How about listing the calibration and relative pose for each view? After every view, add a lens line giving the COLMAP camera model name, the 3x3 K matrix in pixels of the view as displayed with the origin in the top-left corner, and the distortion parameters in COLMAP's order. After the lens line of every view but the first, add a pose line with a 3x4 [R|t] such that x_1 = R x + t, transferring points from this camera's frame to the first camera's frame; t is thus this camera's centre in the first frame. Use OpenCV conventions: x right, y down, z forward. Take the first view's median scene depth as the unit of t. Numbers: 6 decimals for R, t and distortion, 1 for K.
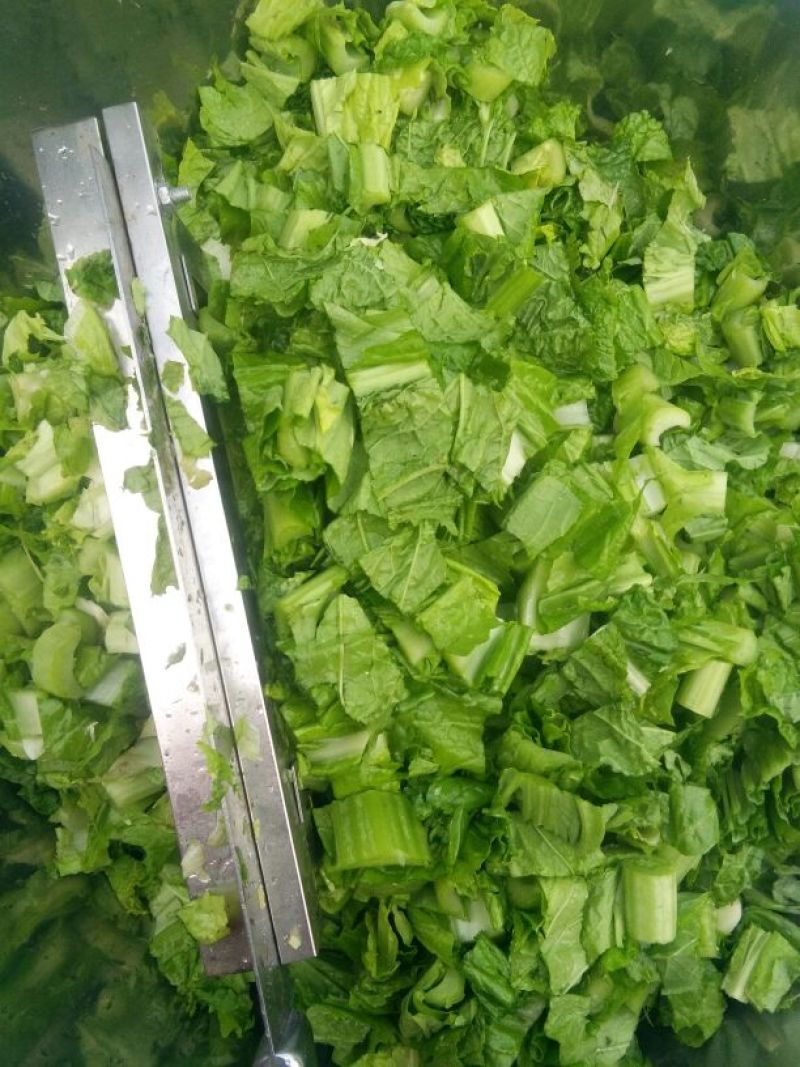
lens RADIAL K [[882.6, 0, 400.0], [0, 882.6, 533.5], [0, 0, 1]] dist [0.025489, -0.005789]
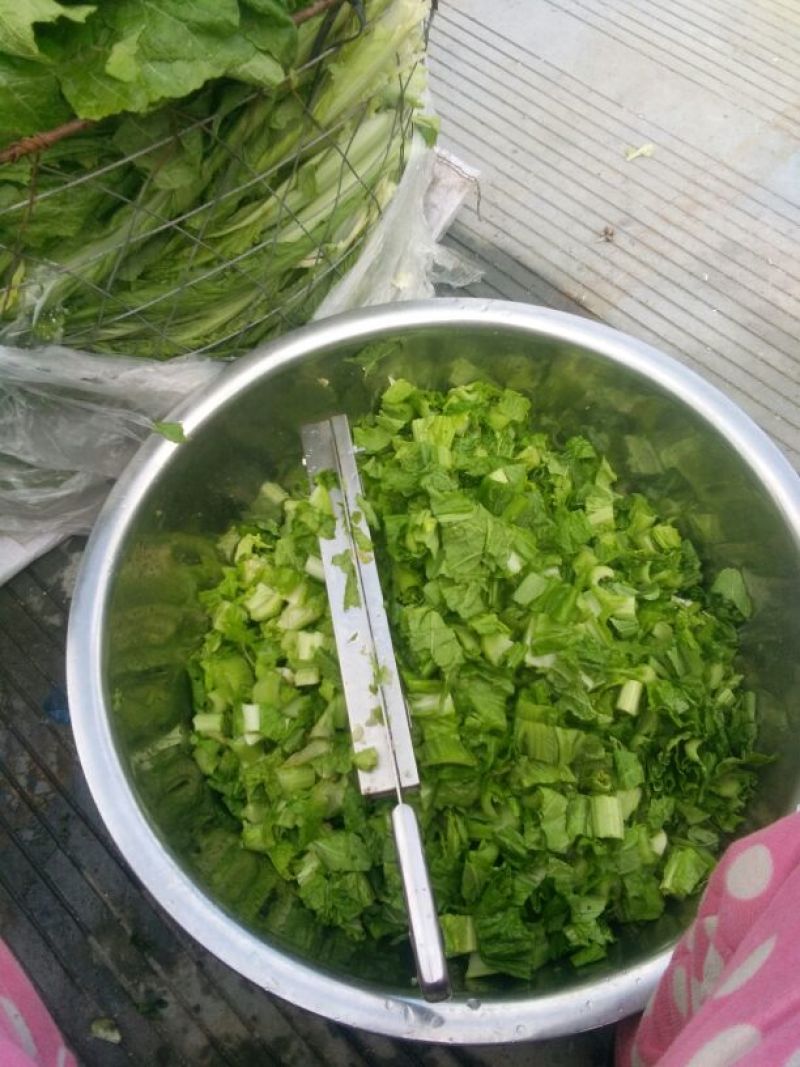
lens RADIAL K [[839.6, 0, 400.0], [0, 839.6, 533.5], [0, 0, 1]] dist [0.023873, -0.003794]
pose [[0.999007, 0.002384, -0.044484, -0.042339], [-0.021099, 0.904783, -0.425350, 0.567169], [0.039235, 0.425866, 0.903935, -0.659474]]
